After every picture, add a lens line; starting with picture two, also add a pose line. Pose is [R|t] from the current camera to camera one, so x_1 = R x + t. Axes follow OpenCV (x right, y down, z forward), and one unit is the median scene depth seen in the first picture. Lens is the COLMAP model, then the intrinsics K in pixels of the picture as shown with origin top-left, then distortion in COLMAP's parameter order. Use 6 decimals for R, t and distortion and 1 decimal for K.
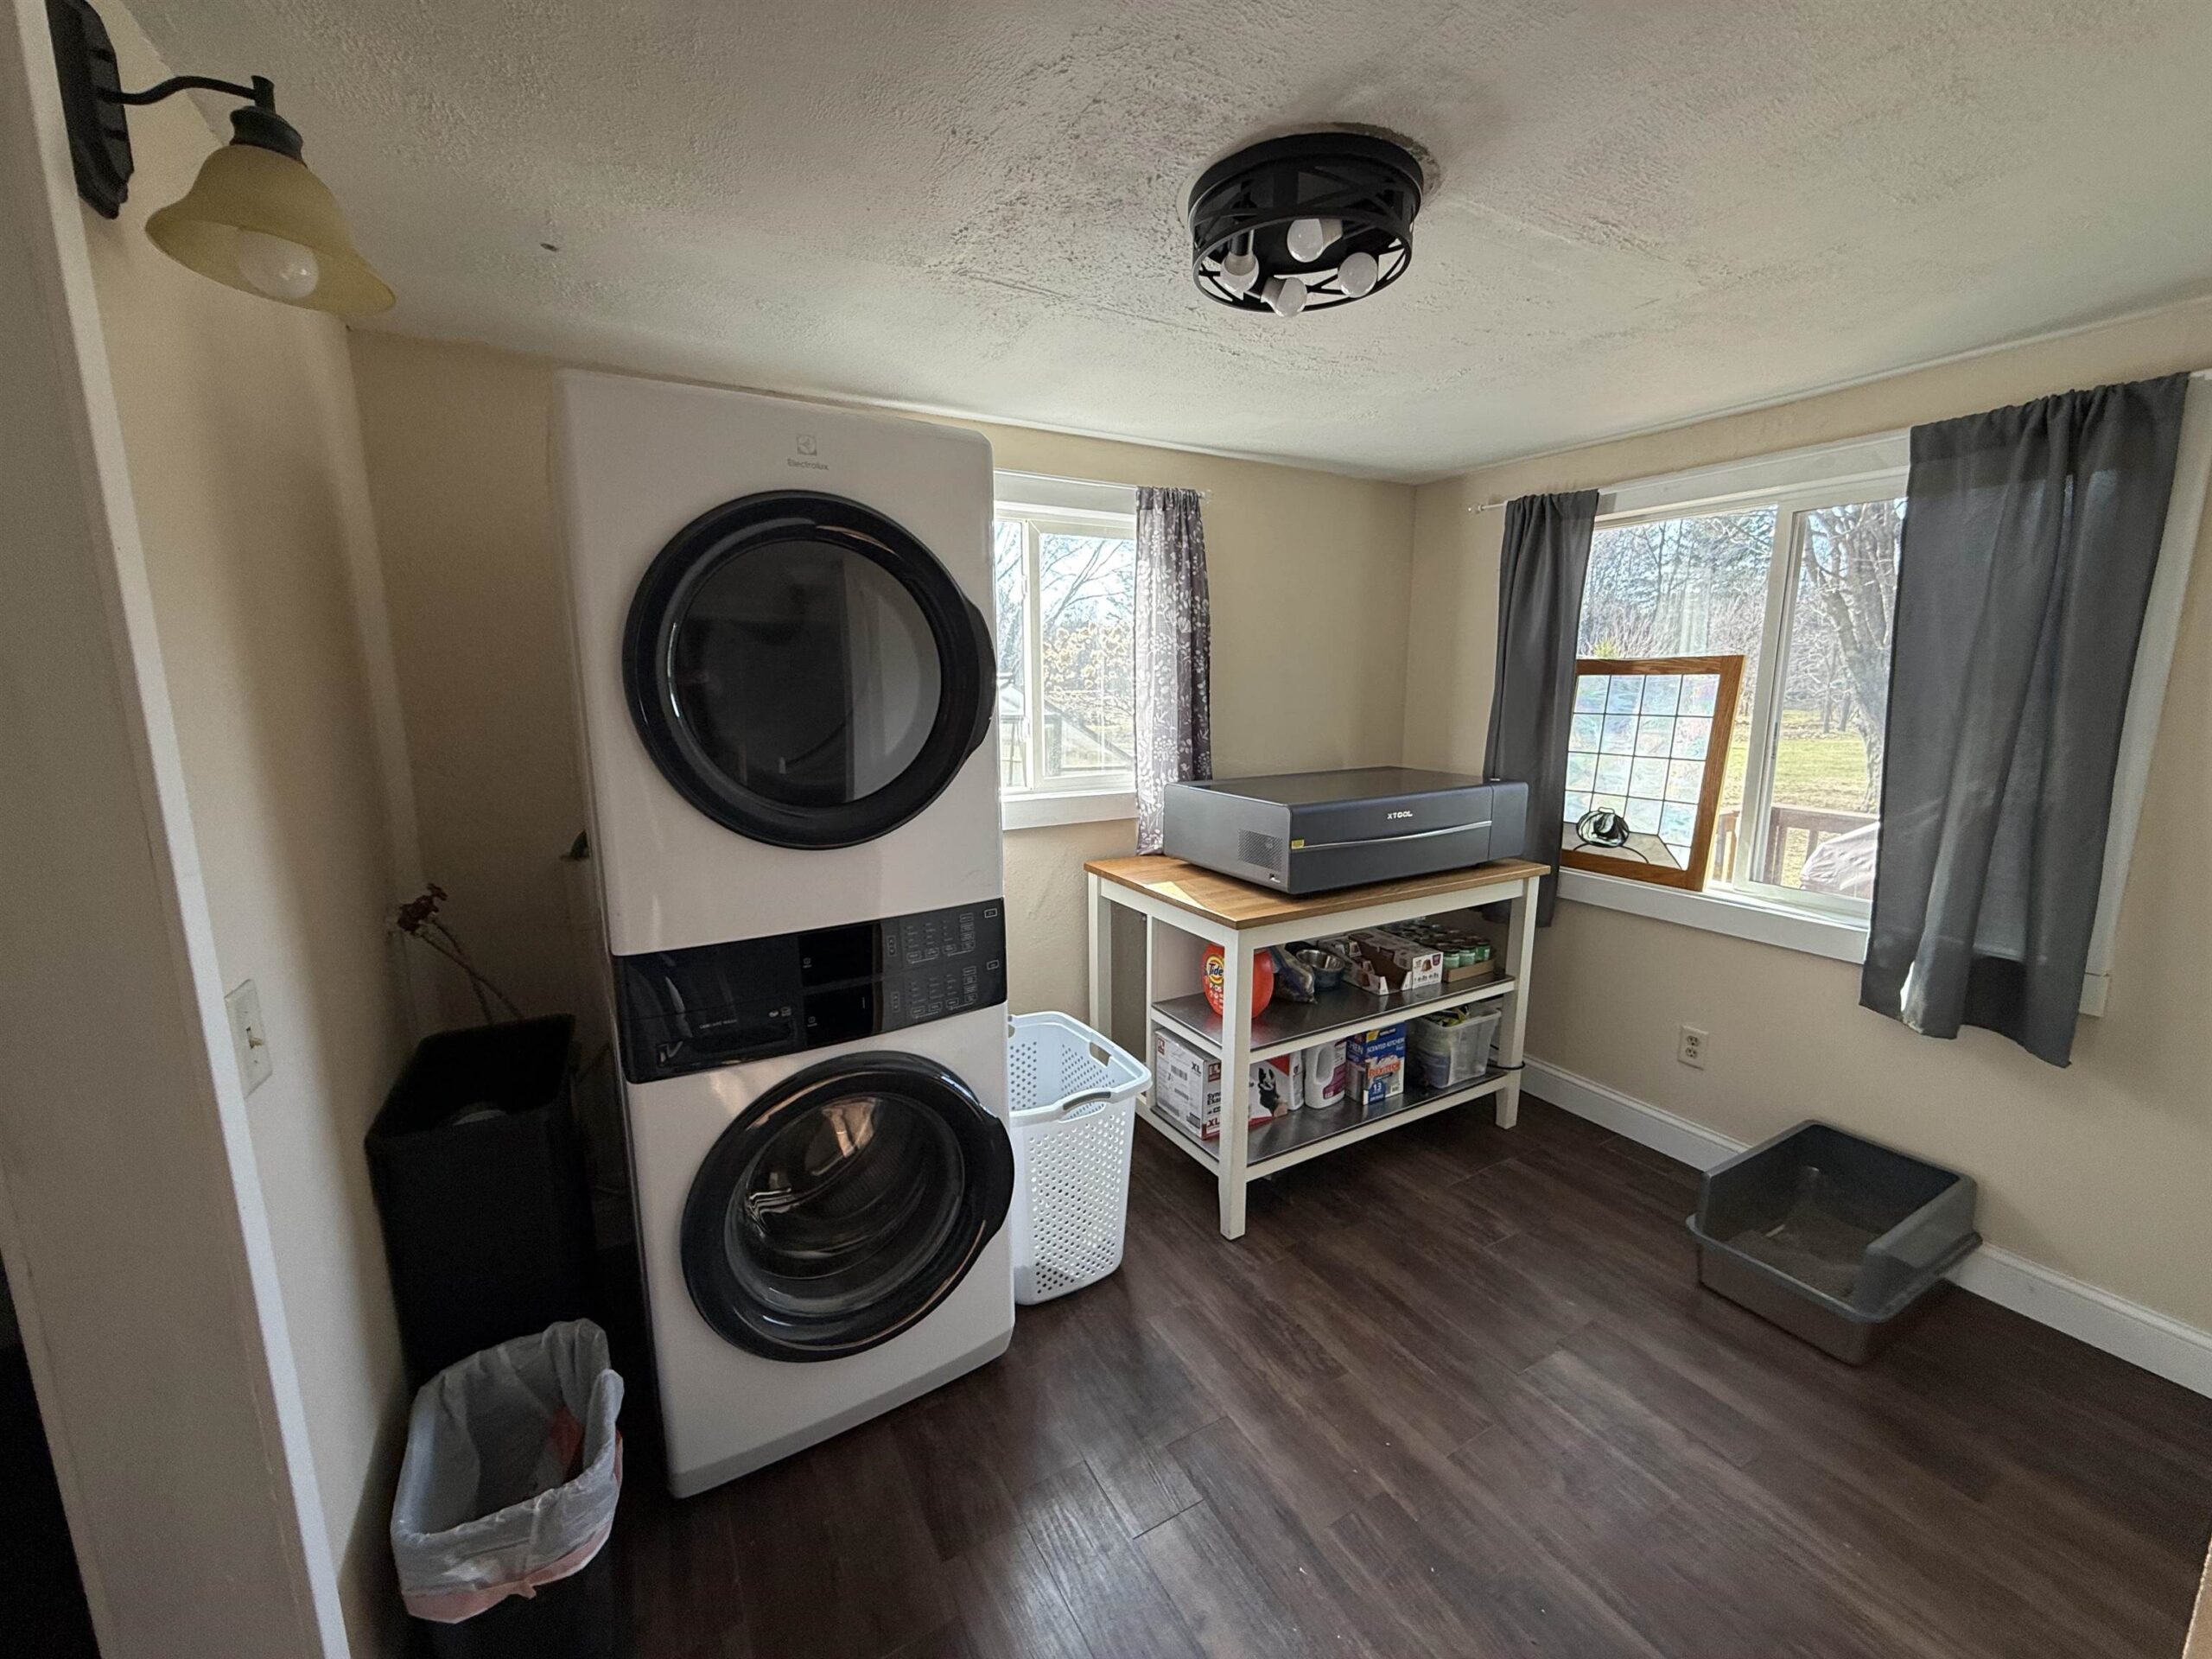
lens RADIAL K [[879.2, 0, 1104.0], [0, 879.2, 830.4], [0, 0, 1]] dist [-0.003908, 0.001012]
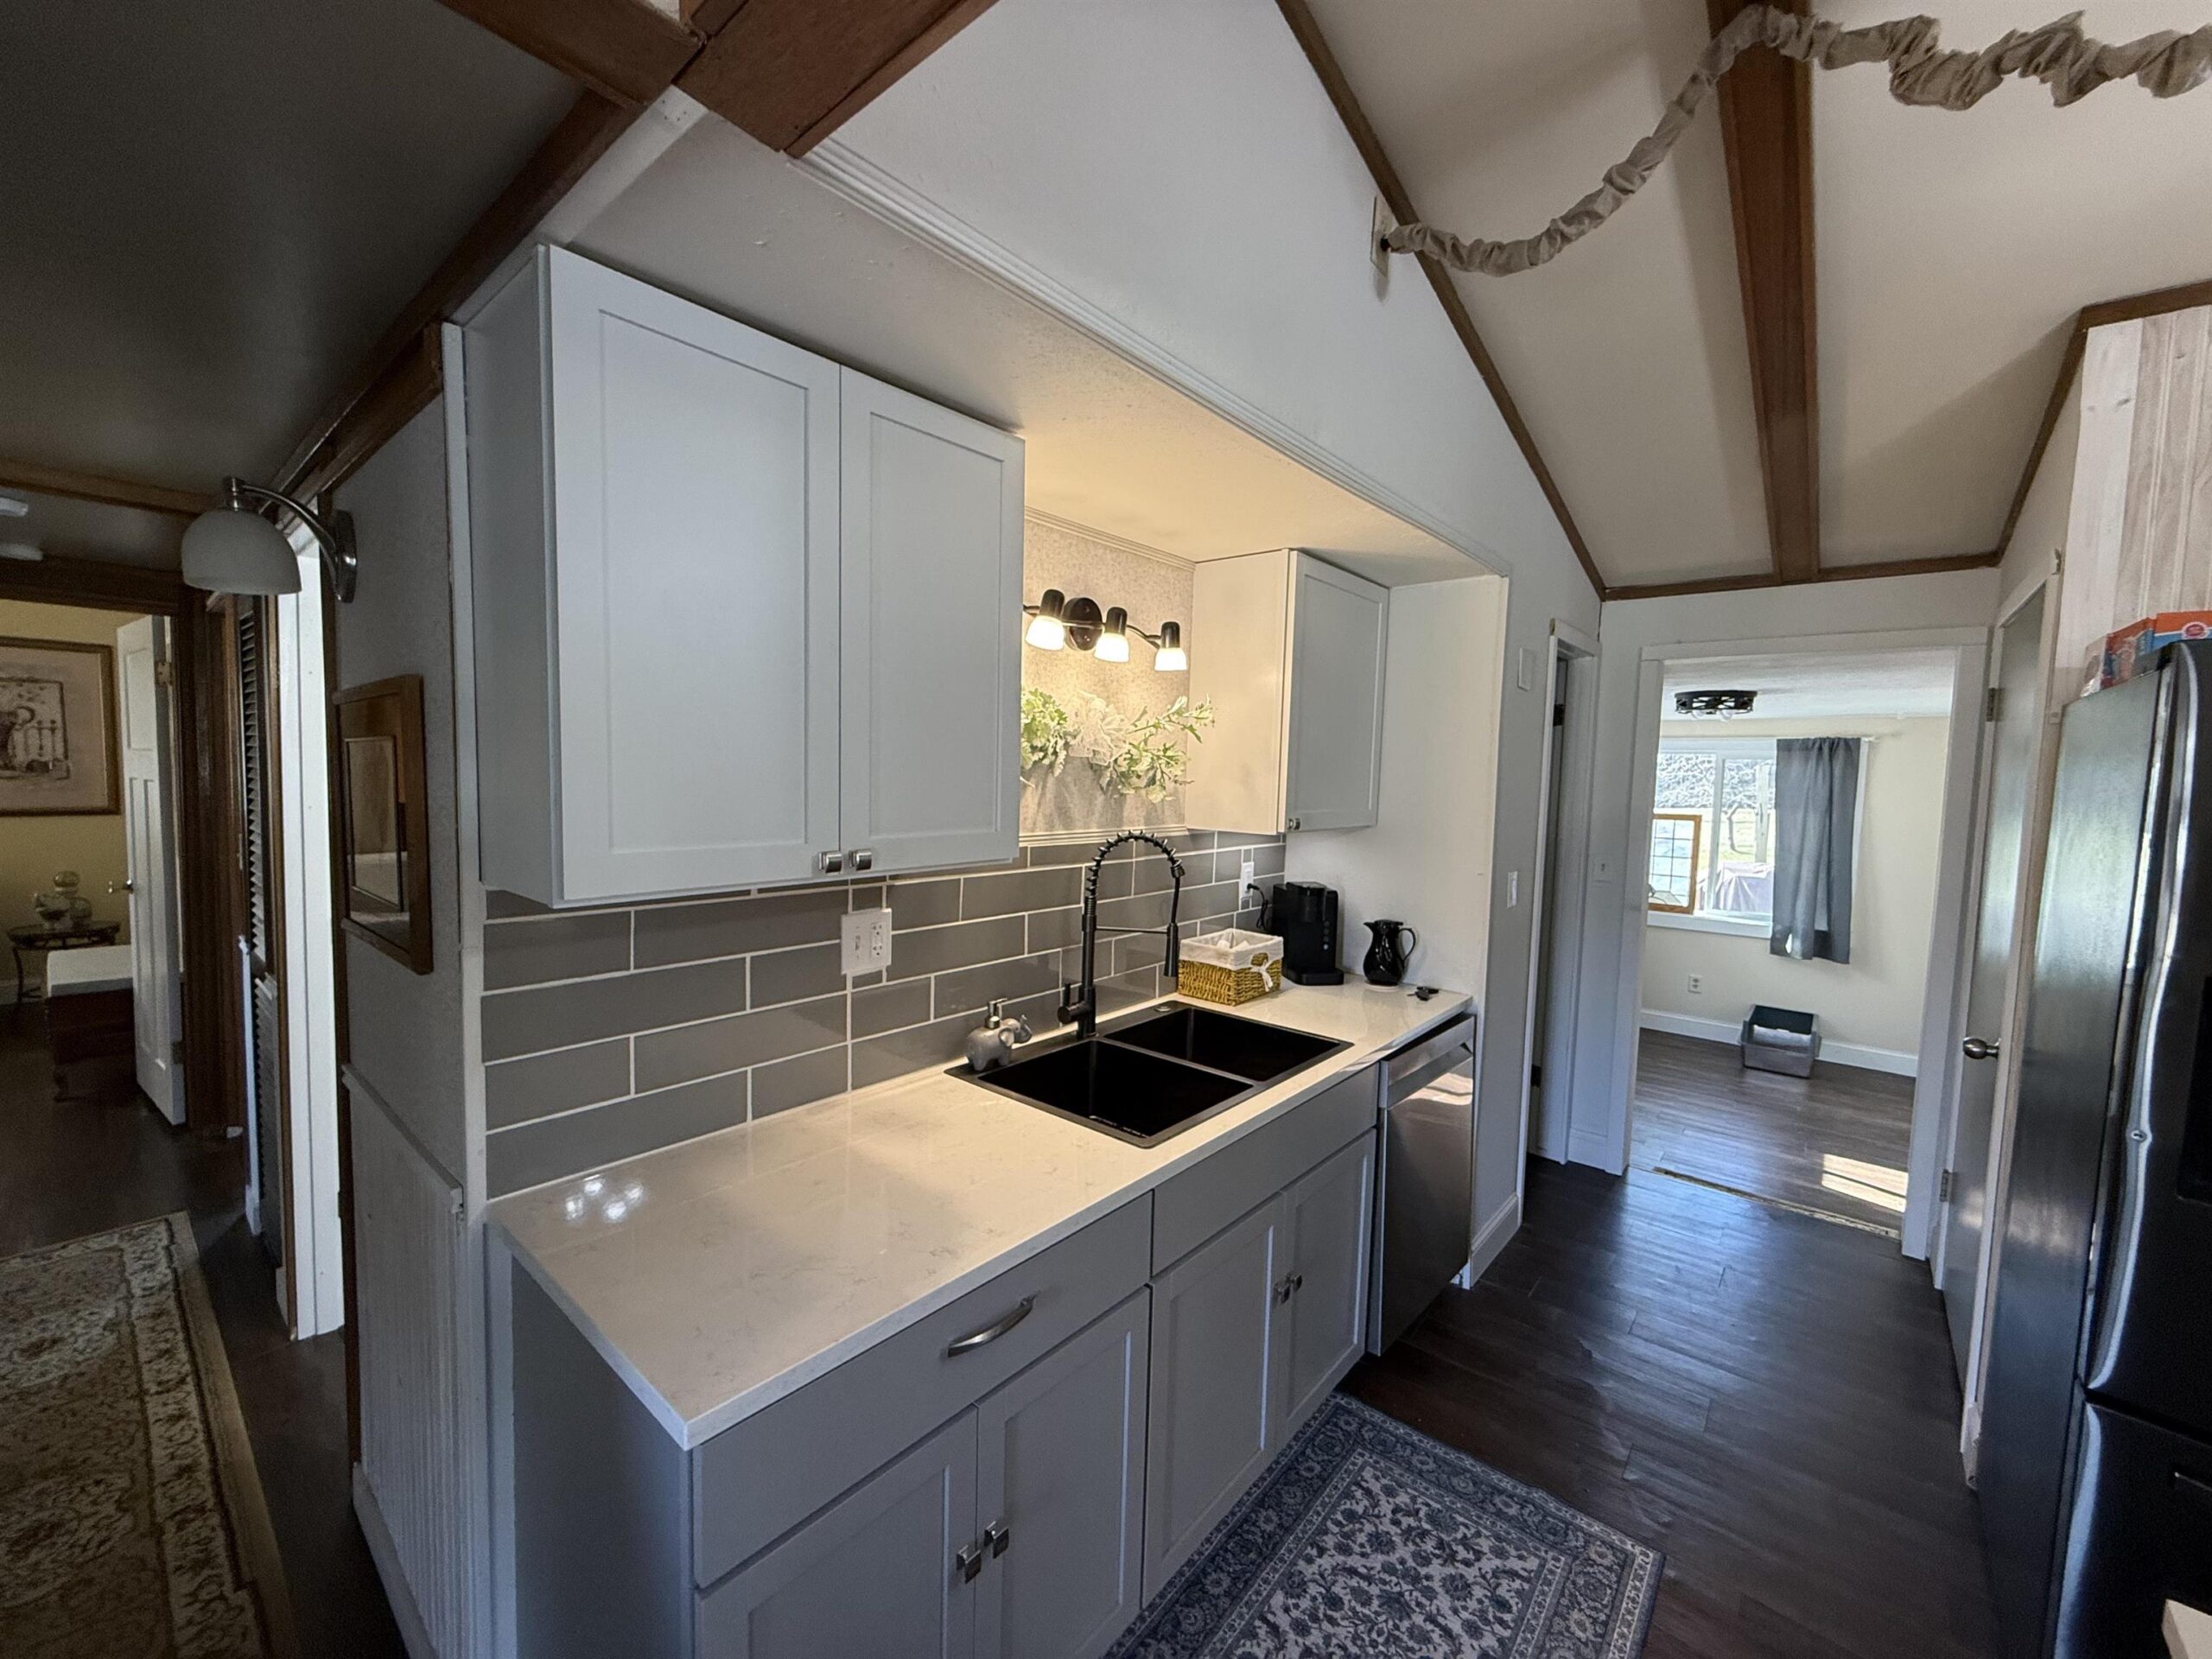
lens RADIAL K [[879.2, 0, 1106.5], [0, 879.2, 825.4], [0, 0, 1]] dist [-0.003908, 0.001012]
pose [[0.938788, 0.004825, 0.344463, -1.924920], [0.033188, 0.993984, -0.104374, 0.031034], [-0.342894, 0.109417, 0.932980, -0.793947]]
